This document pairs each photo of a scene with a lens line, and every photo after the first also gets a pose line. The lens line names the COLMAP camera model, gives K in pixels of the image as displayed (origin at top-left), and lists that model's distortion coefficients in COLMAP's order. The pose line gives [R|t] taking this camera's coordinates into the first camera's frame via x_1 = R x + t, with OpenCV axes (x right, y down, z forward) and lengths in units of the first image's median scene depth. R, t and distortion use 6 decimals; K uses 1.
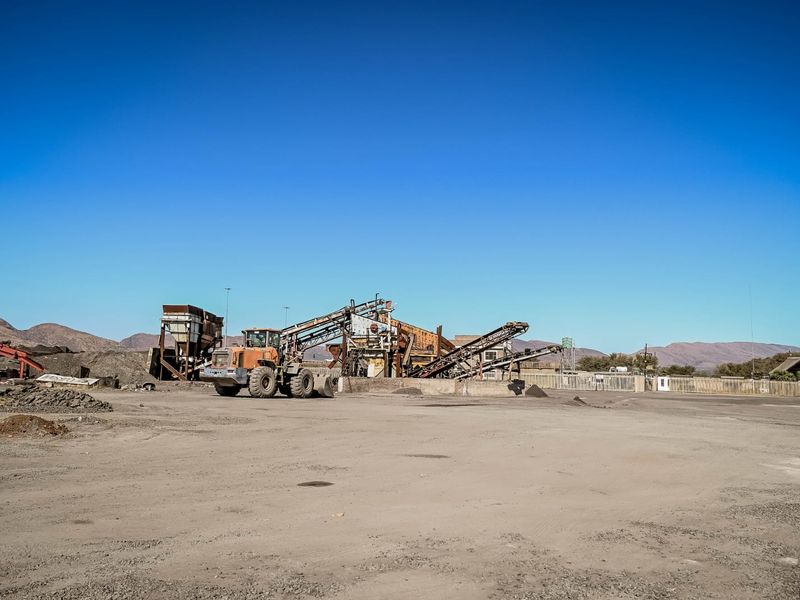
lens RADIAL K [[708.1, 0, 396.9], [0, 708.1, 321.3], [0, 0, 1]] dist [-0.000821, 0.002181]
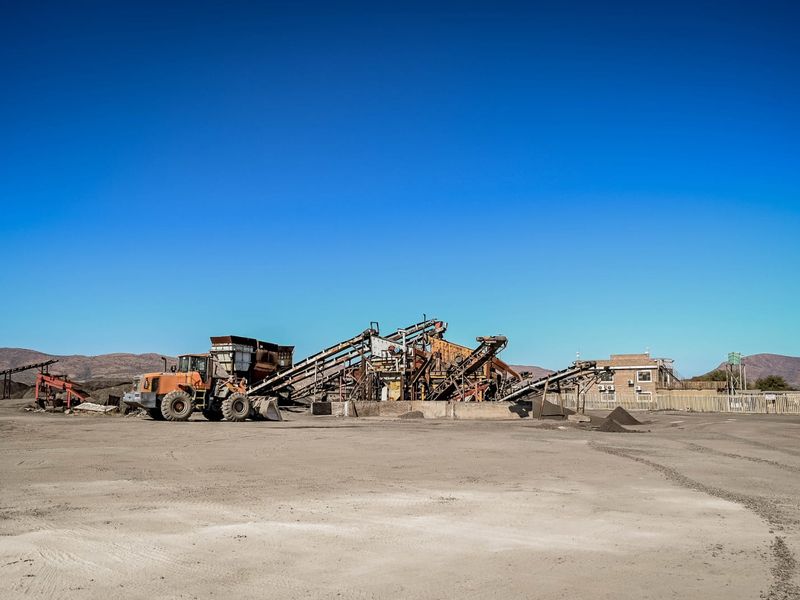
lens RADIAL K [[708.1, 0, 396.9], [0, 708.1, 321.3], [0, 0, 1]] dist [-0.000821, 0.002181]
pose [[0.935254, -0.056674, -0.349410, 0.339111], [0.042678, 0.997953, -0.047634, 0.018052], [0.351394, 0.029638, 0.935758, 0.099866]]
